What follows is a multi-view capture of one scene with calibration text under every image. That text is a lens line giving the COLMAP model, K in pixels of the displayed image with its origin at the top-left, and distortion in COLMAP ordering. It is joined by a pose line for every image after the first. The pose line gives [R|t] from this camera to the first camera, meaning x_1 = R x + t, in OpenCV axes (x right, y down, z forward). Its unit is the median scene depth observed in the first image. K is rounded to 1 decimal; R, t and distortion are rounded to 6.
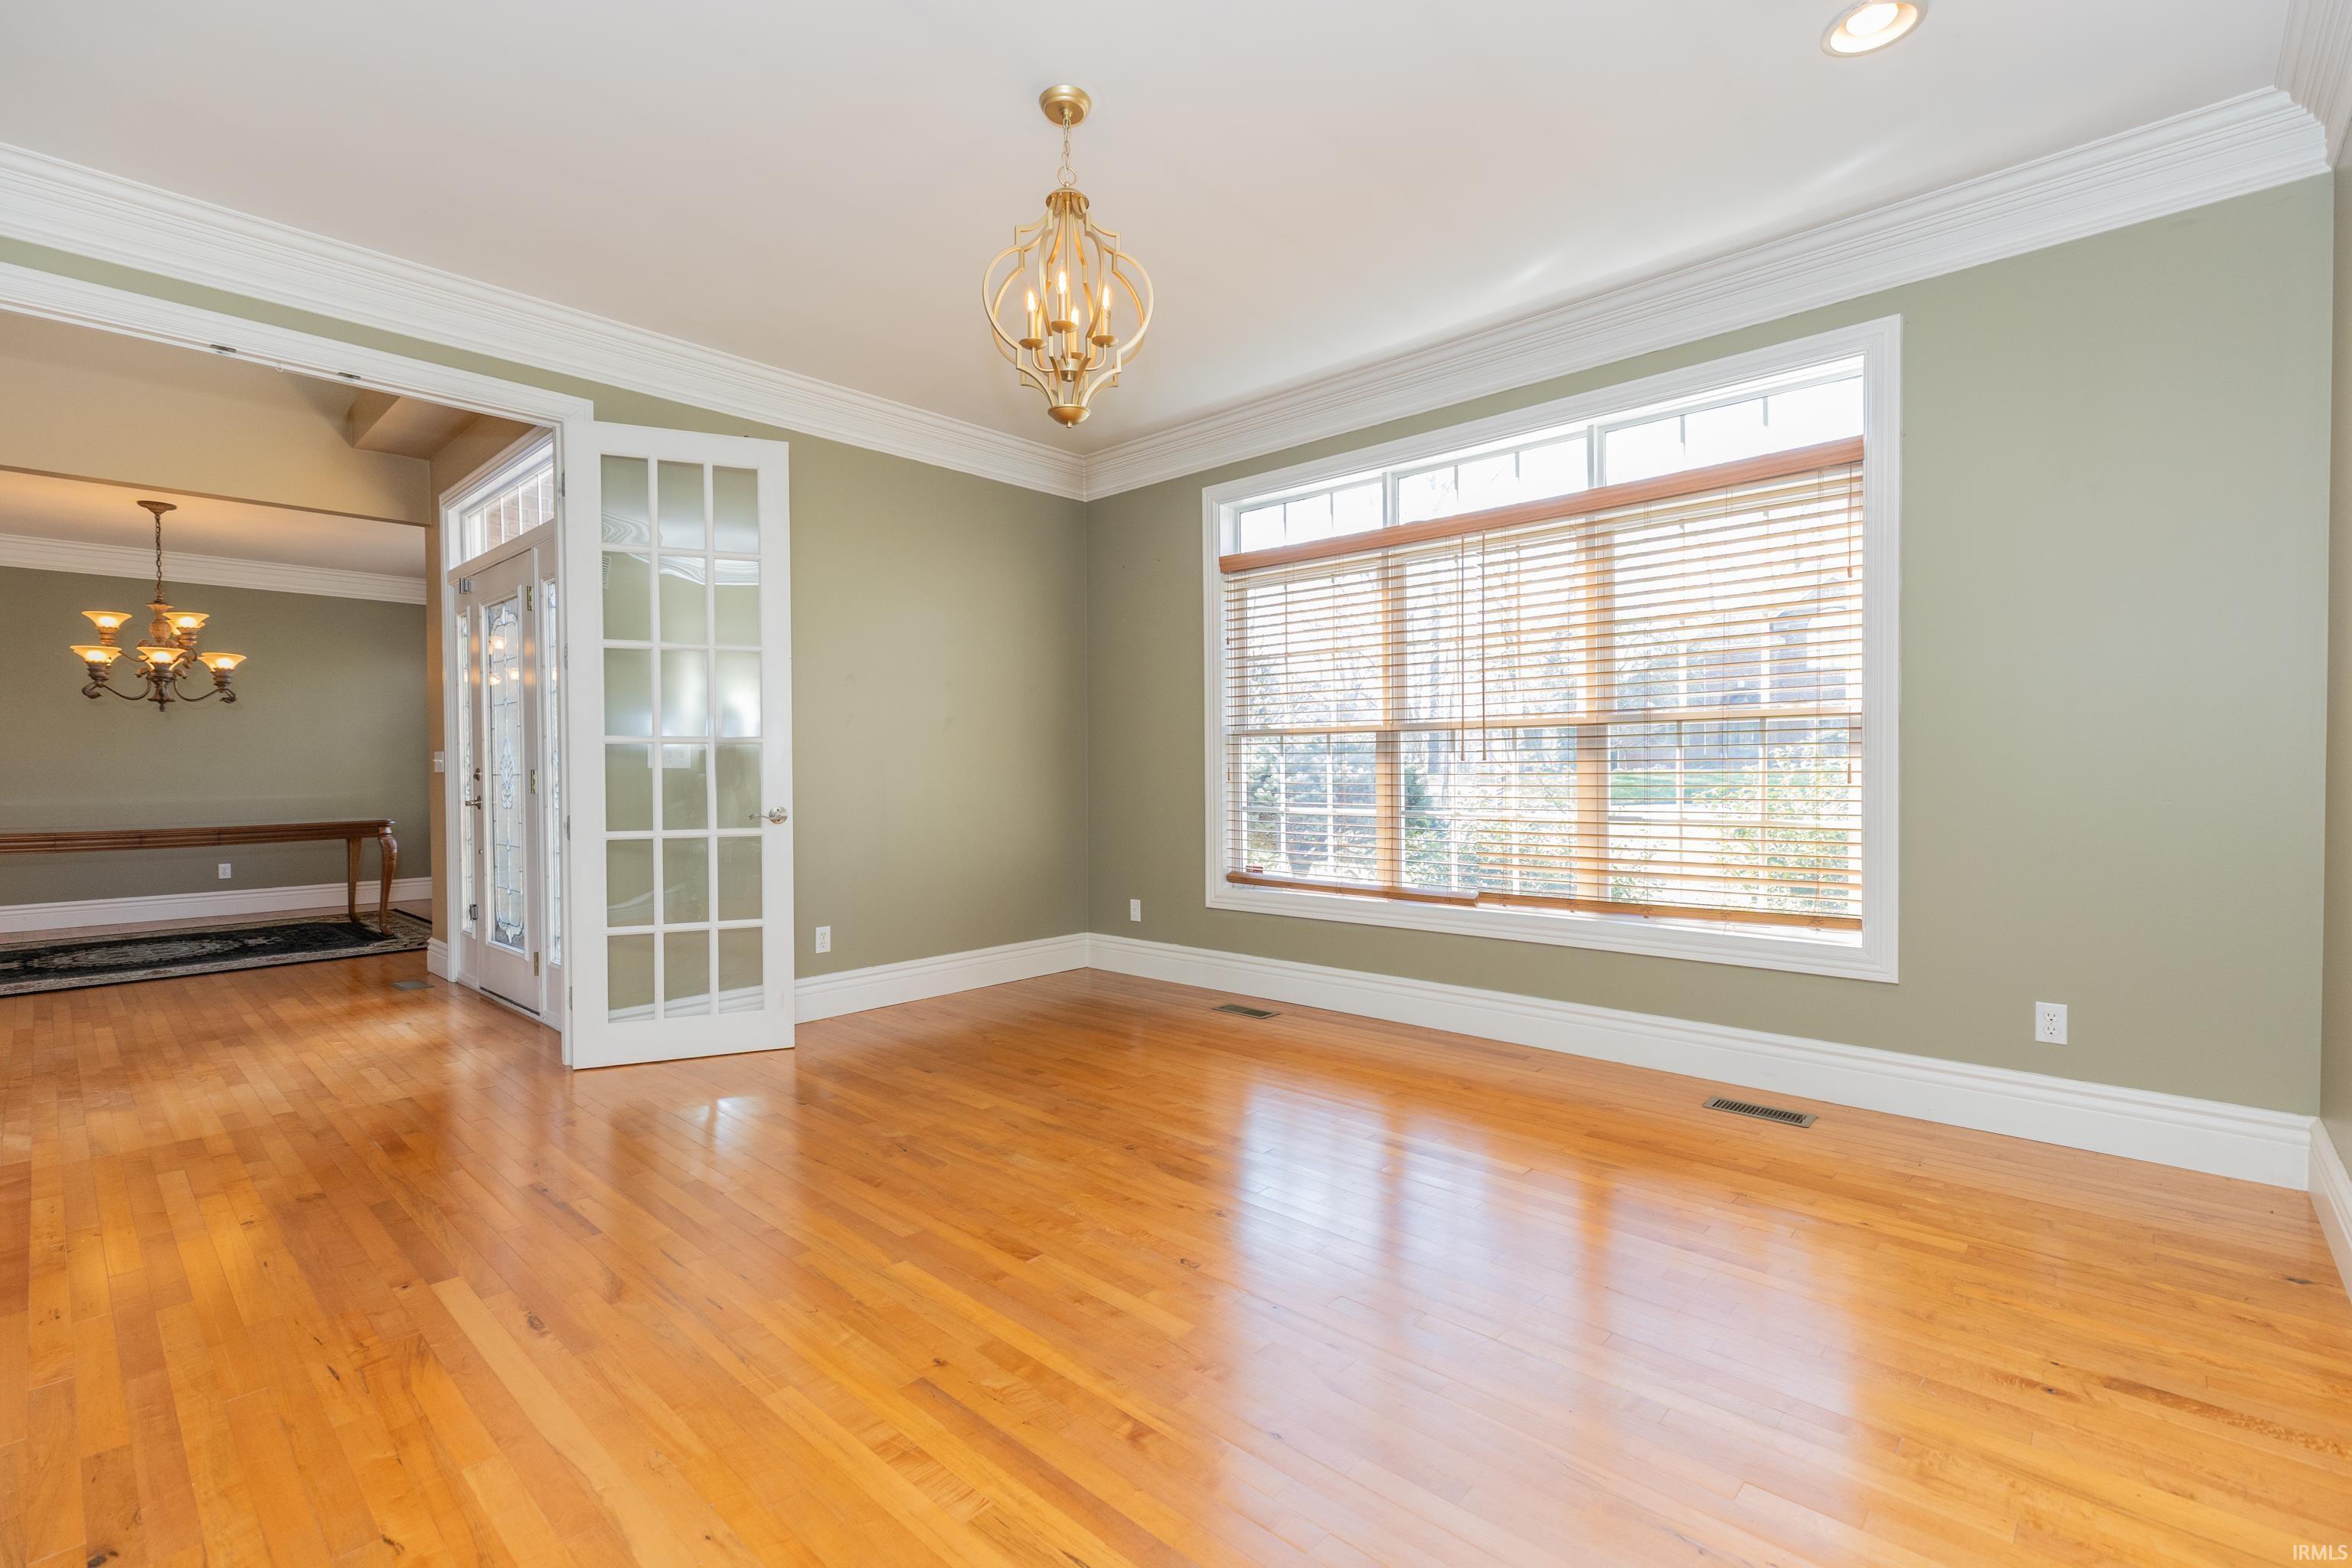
lens RADIAL K [[1043.7, 0, 1176.0], [0, 1043.7, 784.0], [0, 0, 1]] dist [-0.001532, 0.000084]
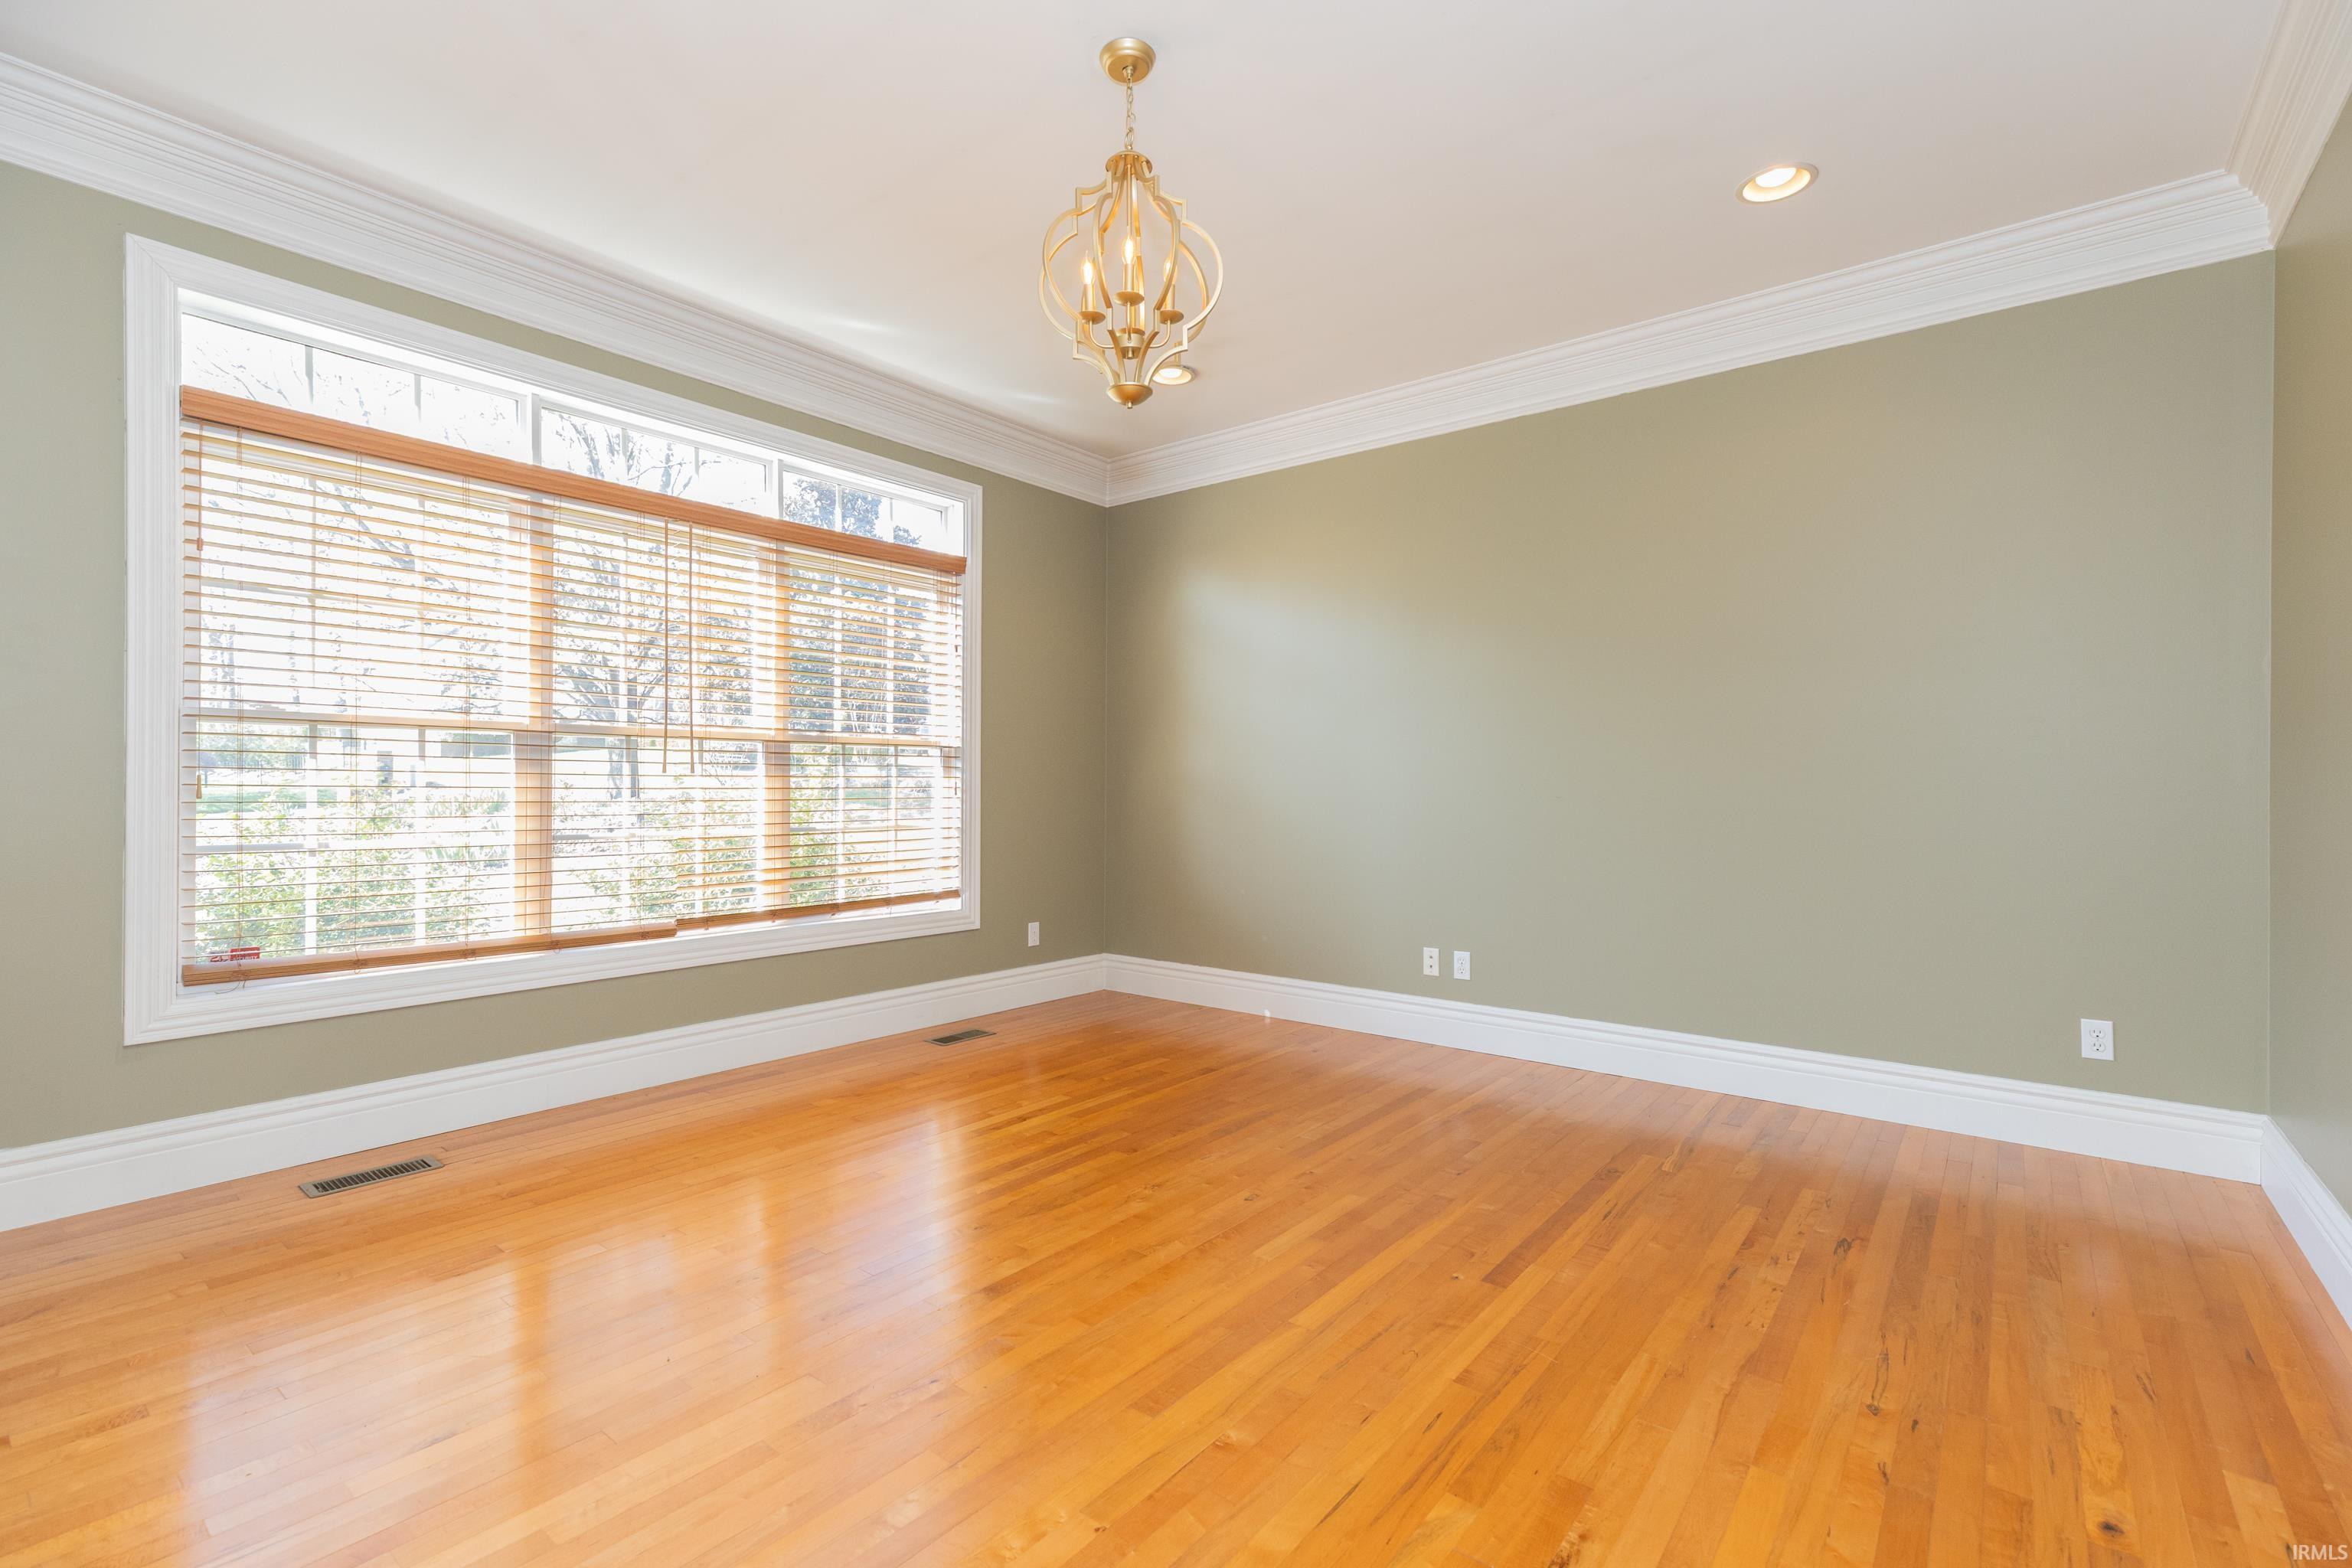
lens RADIAL K [[1043.7, 0, 1176.0], [0, 1043.7, 784.0], [0, 0, 1]] dist [-0.001532, 0.000084]
pose [[-0.066628, 0.011151, 0.997716, -0.662319], [0.014533, 0.999842, -0.010204, 0.002685], [-0.997672, 0.013820, -0.066779, 0.659467]]
